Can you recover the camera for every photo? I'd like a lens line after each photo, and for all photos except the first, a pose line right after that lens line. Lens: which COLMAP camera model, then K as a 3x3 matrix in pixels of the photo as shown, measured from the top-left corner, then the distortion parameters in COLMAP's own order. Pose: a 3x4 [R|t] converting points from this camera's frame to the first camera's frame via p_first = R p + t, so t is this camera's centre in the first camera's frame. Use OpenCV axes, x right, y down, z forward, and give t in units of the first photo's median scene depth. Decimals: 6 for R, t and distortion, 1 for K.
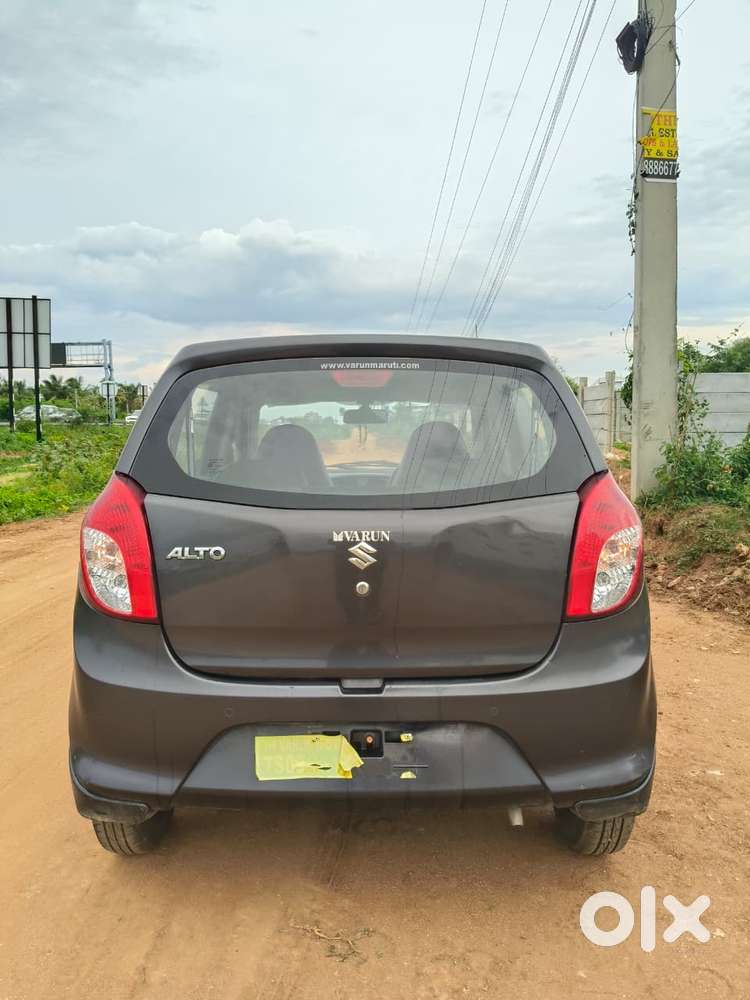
lens RADIAL K [[809.7, 0, 375.0], [0, 809.7, 500.0], [0, 0, 1]] dist [0.027785, -0.010321]
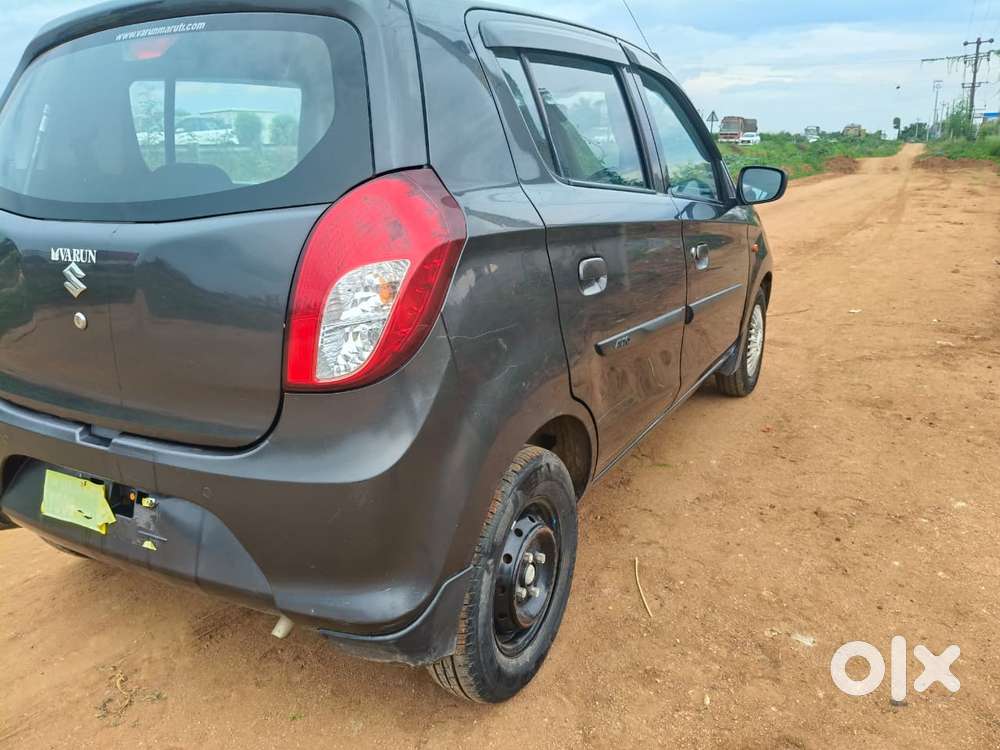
lens RADIAL K [[809.7, 0, 493.5], [0, 809.7, 367.1], [0, 0, 1]] dist [0.027785, -0.010321]
pose [[0.857126, 0.107861, -0.503688, 0.747653], [-0.020680, 0.984248, 0.175578, 0.002641], [0.514692, -0.140076, 0.845855, 0.495532]]
